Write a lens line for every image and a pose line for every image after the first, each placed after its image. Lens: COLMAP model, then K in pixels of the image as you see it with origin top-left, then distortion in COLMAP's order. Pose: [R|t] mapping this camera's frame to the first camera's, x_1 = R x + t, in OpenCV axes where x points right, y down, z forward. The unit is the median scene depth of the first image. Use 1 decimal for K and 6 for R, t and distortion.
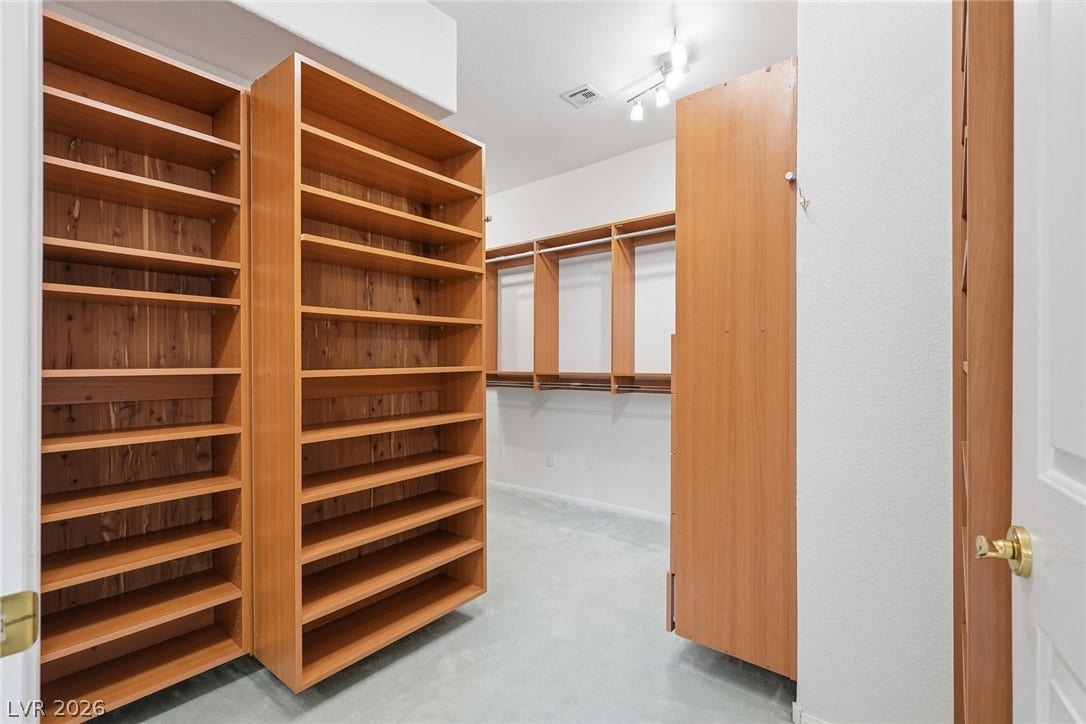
lens RADIAL K [[500.4, 0, 540.1], [0, 500.4, 362.5], [0, 0, 1]] dist [-0.002903, 0.000061]
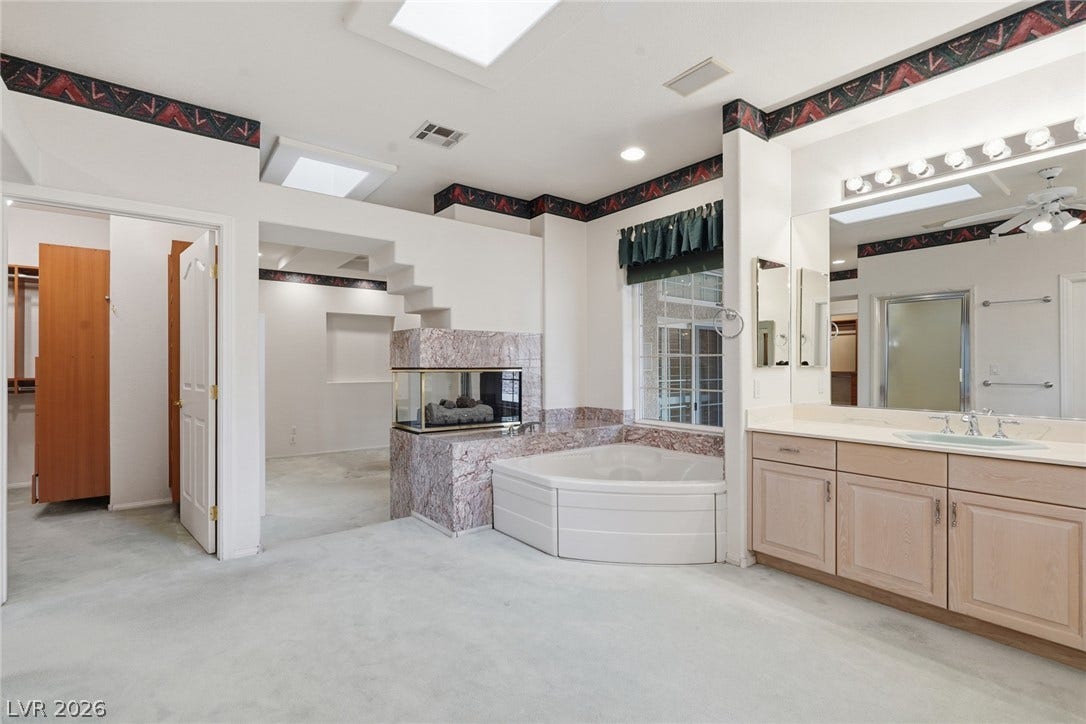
lens RADIAL K [[500.4, 0, 540.1], [0, 500.4, 362.5], [0, 0, 1]] dist [-0.002903, 0.000061]
pose [[0.225074, 0.003209, 0.974336, -1.485037], [0.004037, 0.999983, -0.004226, -0.020499], [-0.974333, 0.004885, 0.225057, -1.727506]]
